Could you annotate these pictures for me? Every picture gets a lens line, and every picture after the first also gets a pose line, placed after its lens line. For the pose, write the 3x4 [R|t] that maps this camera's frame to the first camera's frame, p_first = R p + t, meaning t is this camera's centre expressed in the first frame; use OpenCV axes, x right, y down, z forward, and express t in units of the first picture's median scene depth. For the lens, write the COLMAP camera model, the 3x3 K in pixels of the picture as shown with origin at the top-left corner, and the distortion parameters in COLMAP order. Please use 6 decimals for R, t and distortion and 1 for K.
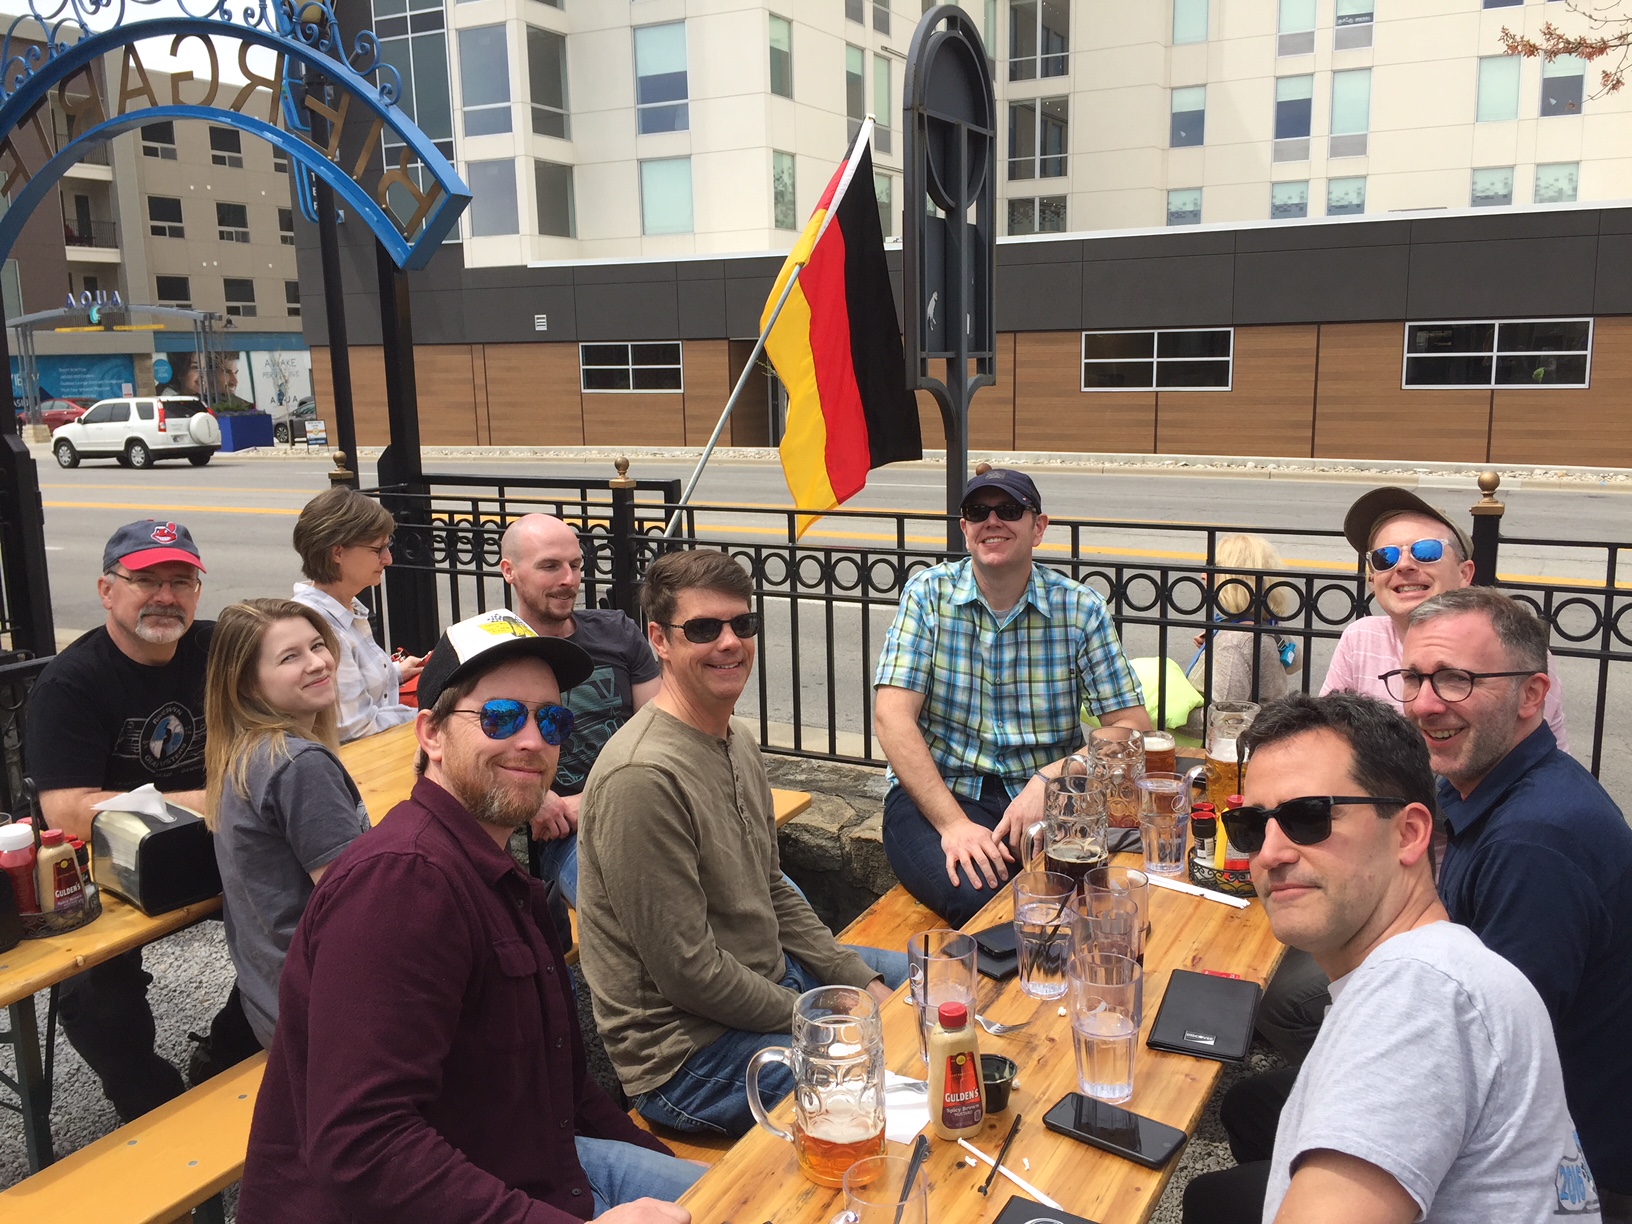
lens RADIAL K [[1496.6, 0, 821.5], [0, 1496.6, 616.1], [0, 0, 1]] dist [0.021389, -0.031619]
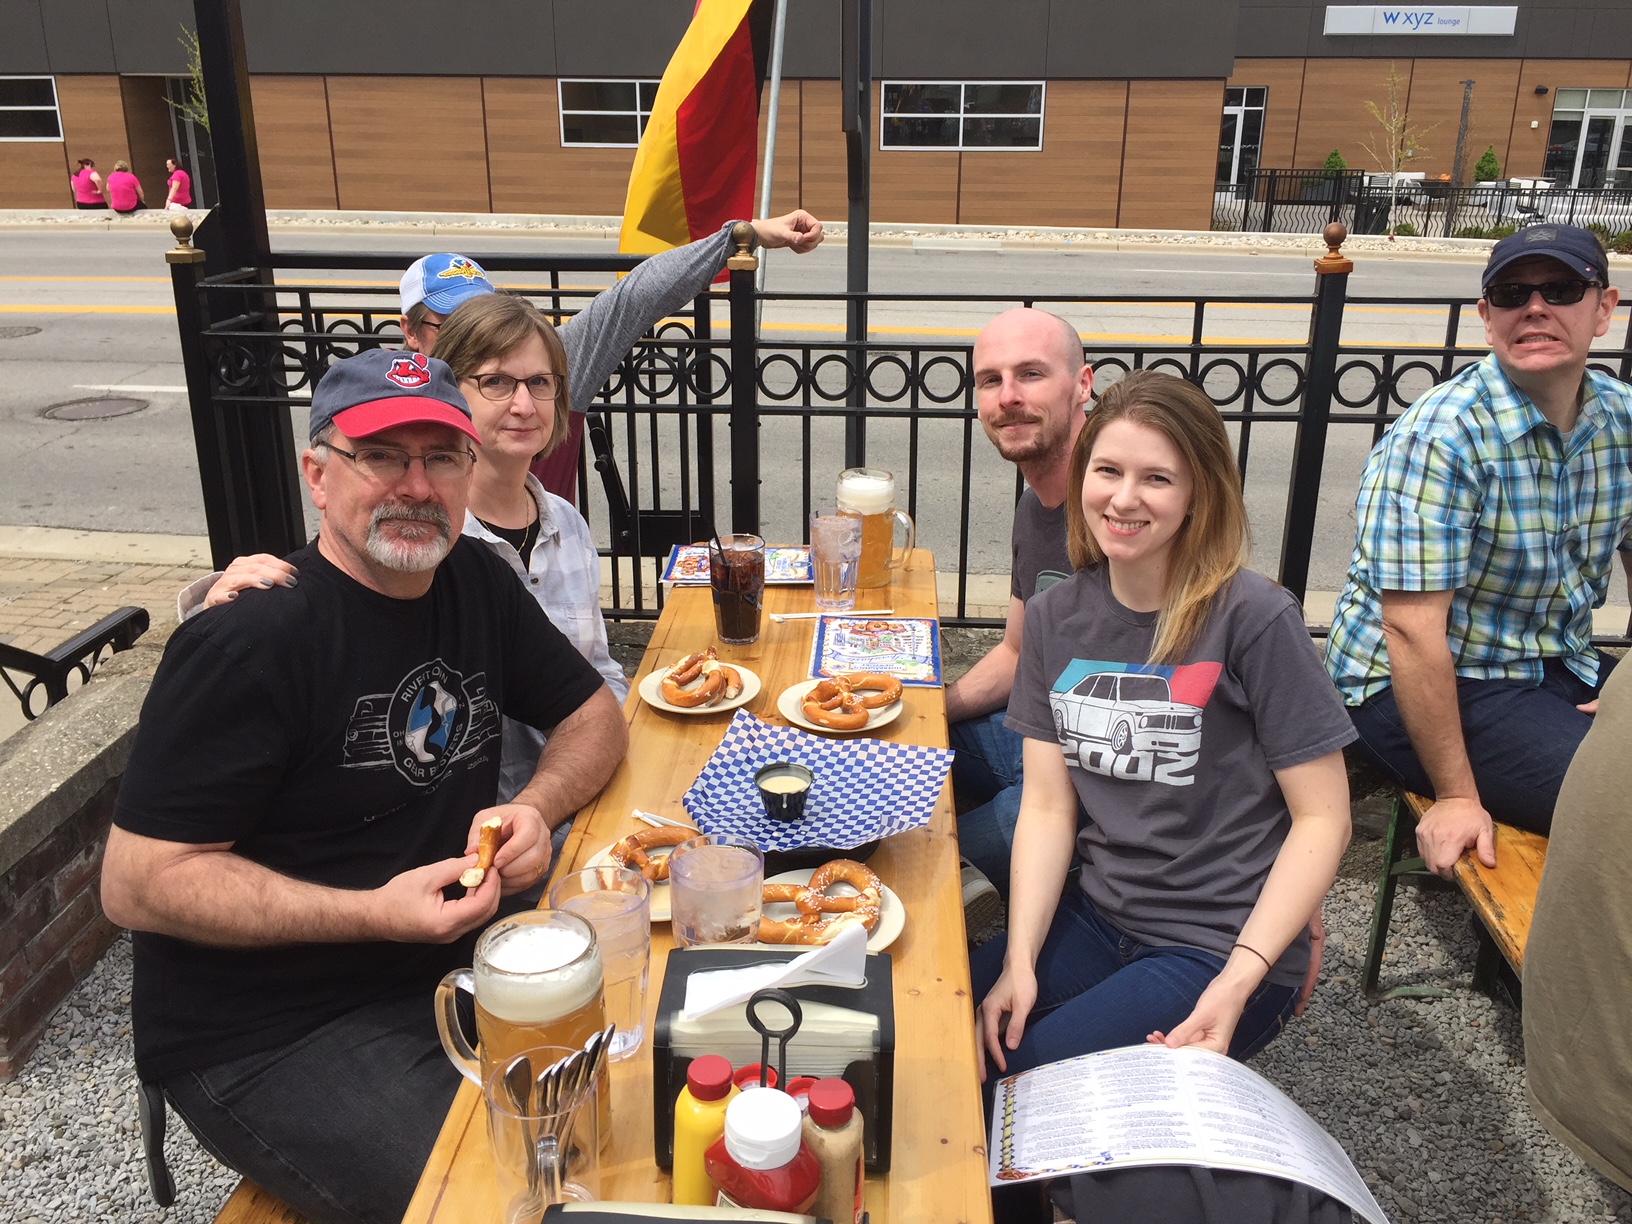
lens RADIAL K [[1496.6, 0, 814.6], [0, 1496.6, 615.4], [0, 0, 1]] dist [0.021389, -0.031619]
pose [[0.908334, -0.112399, 0.402860, -0.328632], [0.049938, 0.985468, 0.162353, -0.030236], [-0.415254, -0.127353, 0.900747, 0.254665]]
